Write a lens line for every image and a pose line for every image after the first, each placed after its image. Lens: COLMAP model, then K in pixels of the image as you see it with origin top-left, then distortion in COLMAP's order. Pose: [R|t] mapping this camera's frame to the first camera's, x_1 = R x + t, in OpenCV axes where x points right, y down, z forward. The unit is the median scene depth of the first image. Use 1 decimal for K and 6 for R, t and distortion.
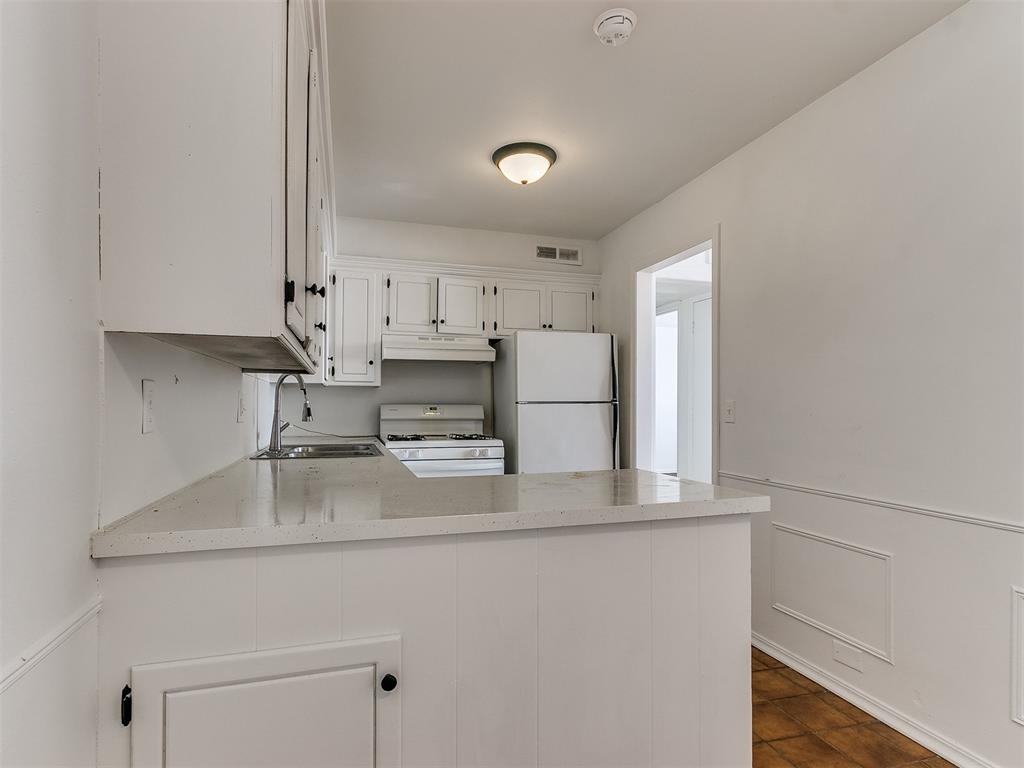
lens RADIAL K [[538.1, 0, 500.8], [0, 538.1, 397.4], [0, 0, 1]] dist [0.003229, -0.000622]
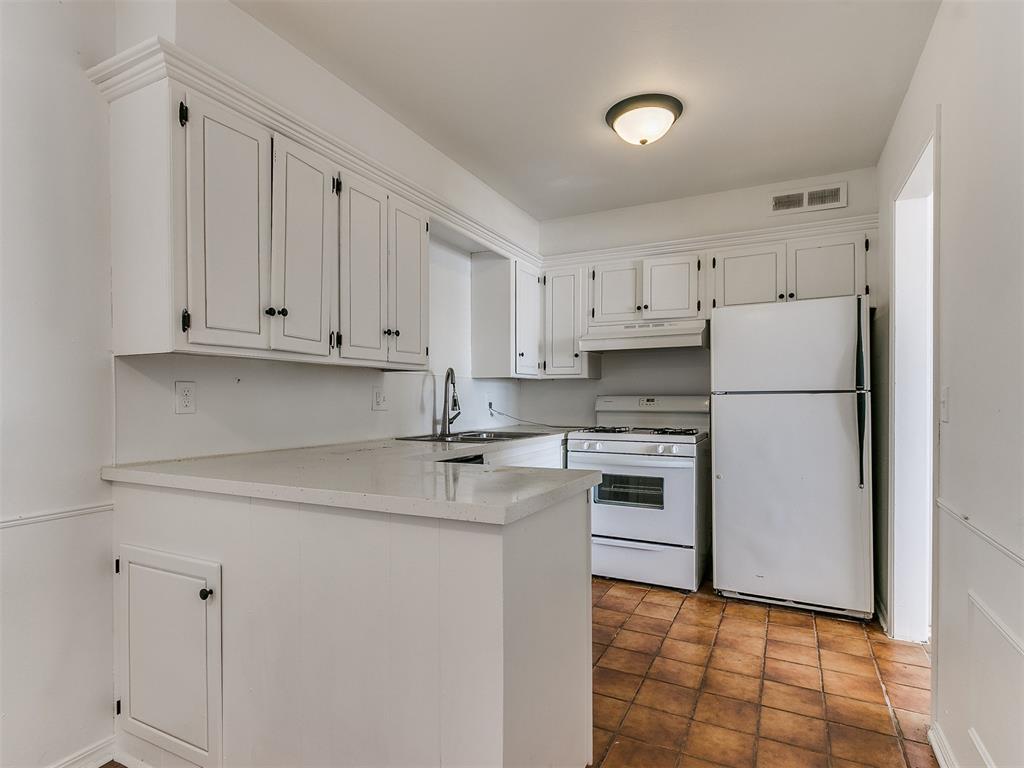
lens RADIAL K [[538.1, 0, 500.8], [0, 538.1, 397.4], [0, 0, 1]] dist [0.003229, -0.000622]
pose [[0.716372, -0.002279, -0.697715, 0.367679], [0.012547, 0.999875, 0.009616, 0.004001], [0.697606, -0.015643, 0.716311, 0.153490]]
